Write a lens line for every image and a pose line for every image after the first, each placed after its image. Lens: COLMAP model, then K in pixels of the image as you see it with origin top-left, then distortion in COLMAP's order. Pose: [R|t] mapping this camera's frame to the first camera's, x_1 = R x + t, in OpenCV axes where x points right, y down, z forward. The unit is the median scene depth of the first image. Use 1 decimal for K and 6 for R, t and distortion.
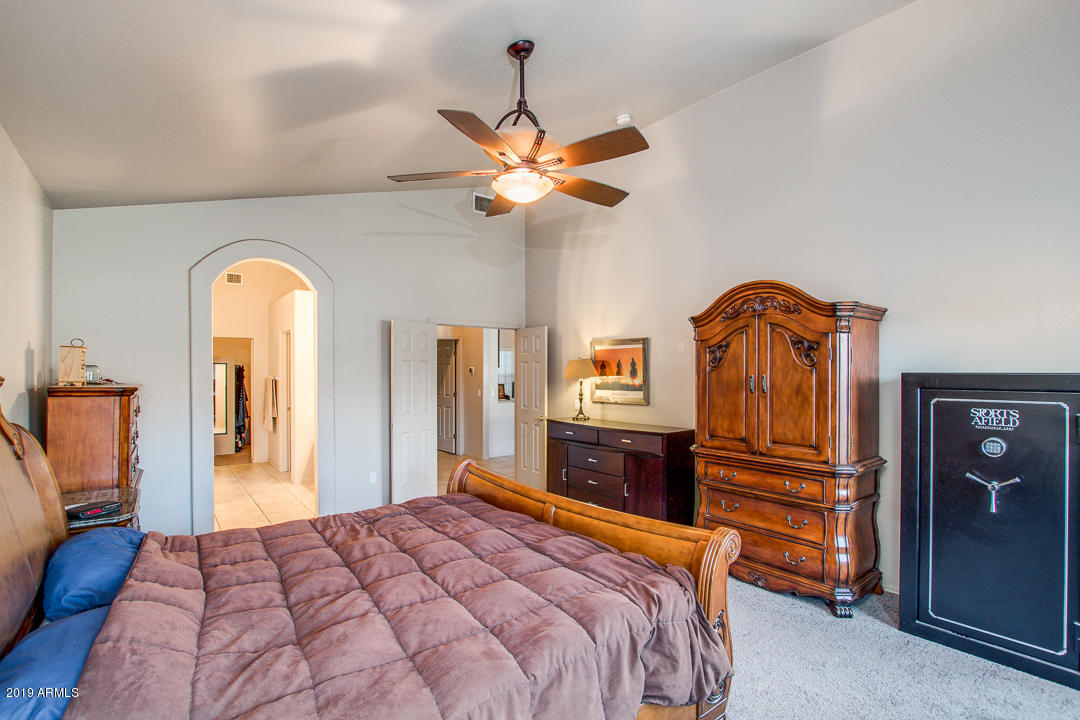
lens RADIAL K [[503.4, 0, 549.2], [0, 503.4, 371.2], [0, 0, 1]] dist [-0.027744, 0.000985]
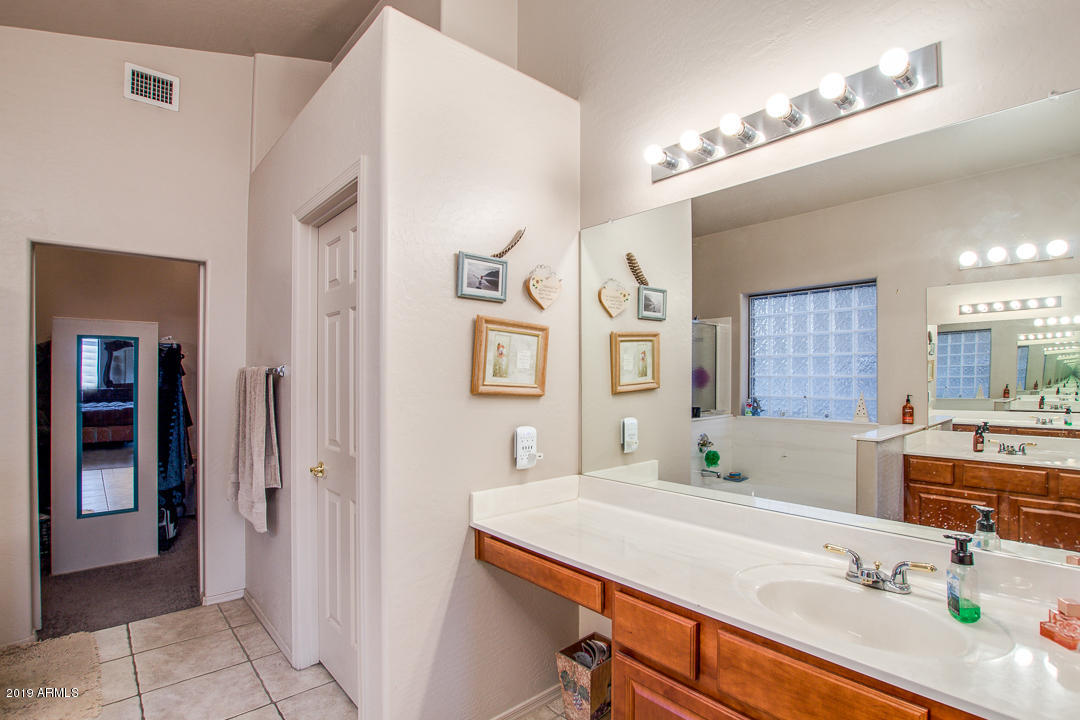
lens RADIAL K [[522.9, 0, 542.6], [0, 522.9, 373.6], [0, 0, 1]] dist [0.000610, 0.000415]
pose [[0.999052, 0.004429, 0.043307, -0.331949], [-0.004000, 0.999942, -0.009978, 0.014754], [-0.043348, 0.009795, 0.999012, 0.551968]]
